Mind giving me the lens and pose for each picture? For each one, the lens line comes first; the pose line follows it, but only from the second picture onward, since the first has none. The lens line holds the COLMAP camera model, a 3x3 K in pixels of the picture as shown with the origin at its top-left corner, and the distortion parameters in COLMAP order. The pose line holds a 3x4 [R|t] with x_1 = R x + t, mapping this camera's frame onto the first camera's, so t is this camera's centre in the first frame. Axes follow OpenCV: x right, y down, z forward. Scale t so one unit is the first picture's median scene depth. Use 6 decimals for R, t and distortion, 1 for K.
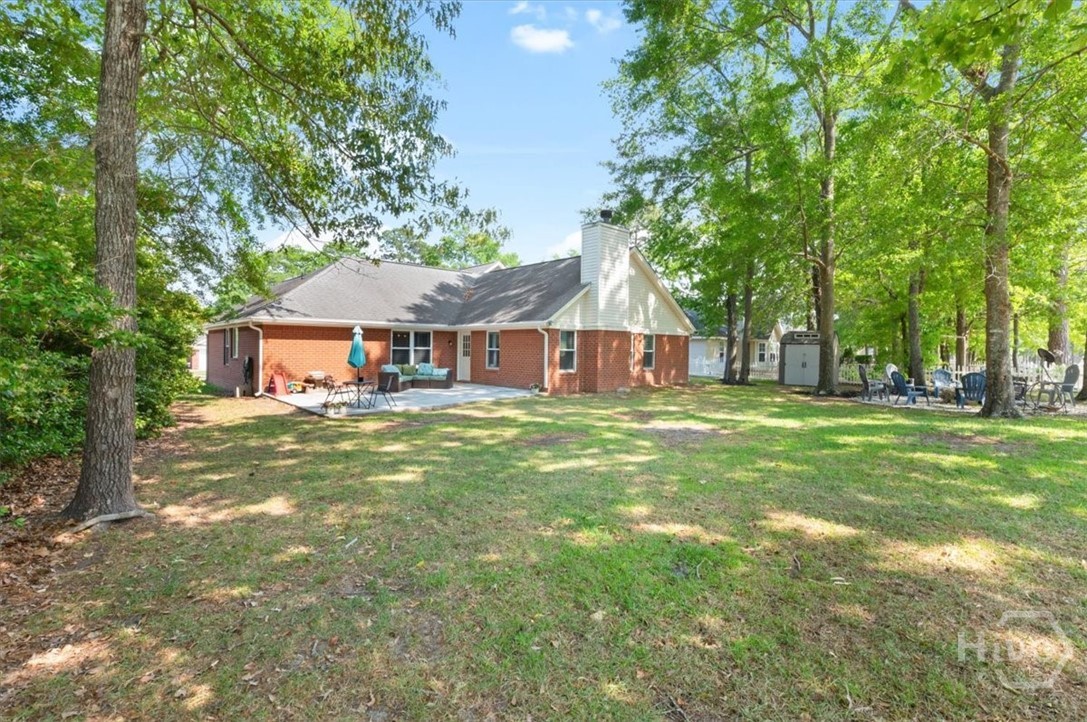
lens RADIAL K [[474.9, 0, 540.6], [0, 474.9, 350.3], [0, 0, 1]] dist [0.000902, 0.000175]
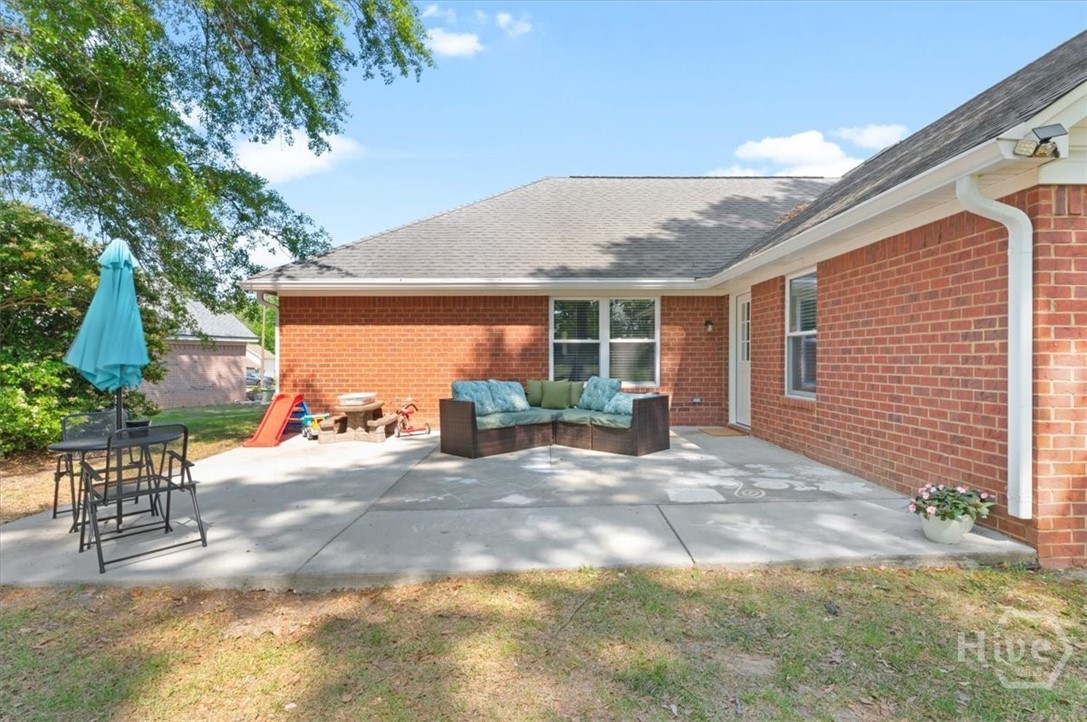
lens RADIAL K [[566.7, 0, 543.5], [0, 566.7, 361.0], [0, 0, 1]] dist [0.003051, 0.000769]
pose [[0.738860, -0.010697, -0.673774, 0.021804], [0.008215, 0.999943, -0.006866, 0.017909], [0.673809, -0.000462, 0.738905, 0.673245]]
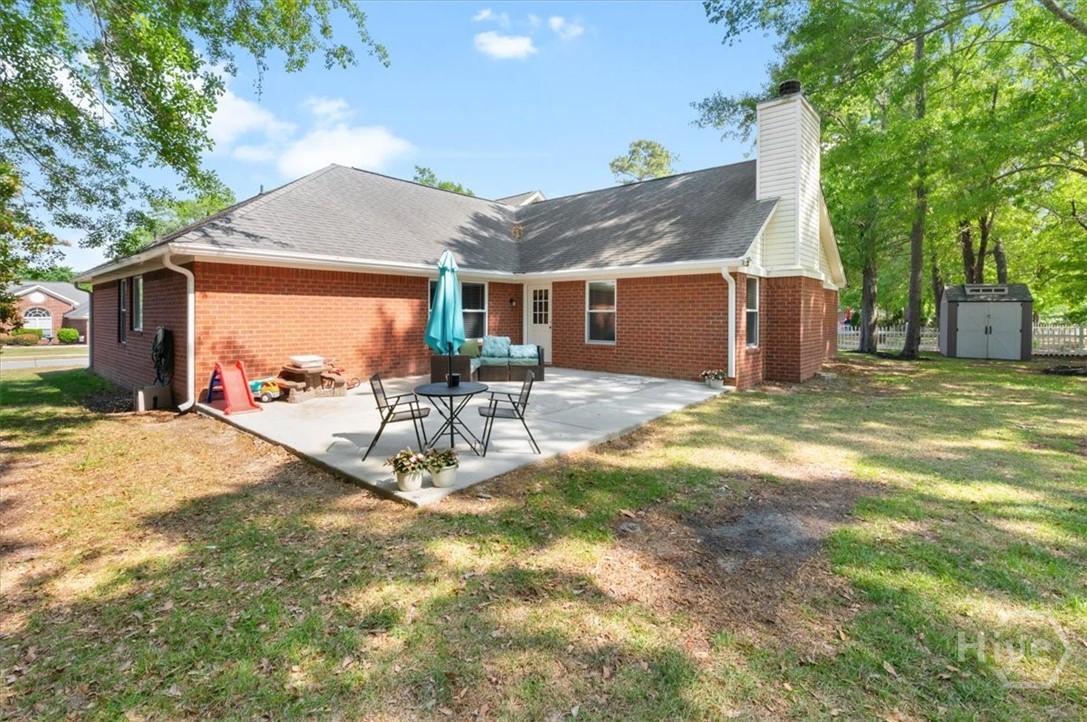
lens RADIAL K [[480.3, 0, 542.8], [0, 480.3, 320.8], [0, 0, 1]] dist [0.001376, 0.000265]
pose [[0.993806, -0.010019, 0.110677, -0.260689], [0.008945, 0.999908, 0.010200, 0.003528], [-0.110769, -0.009147, 0.993804, 0.431126]]
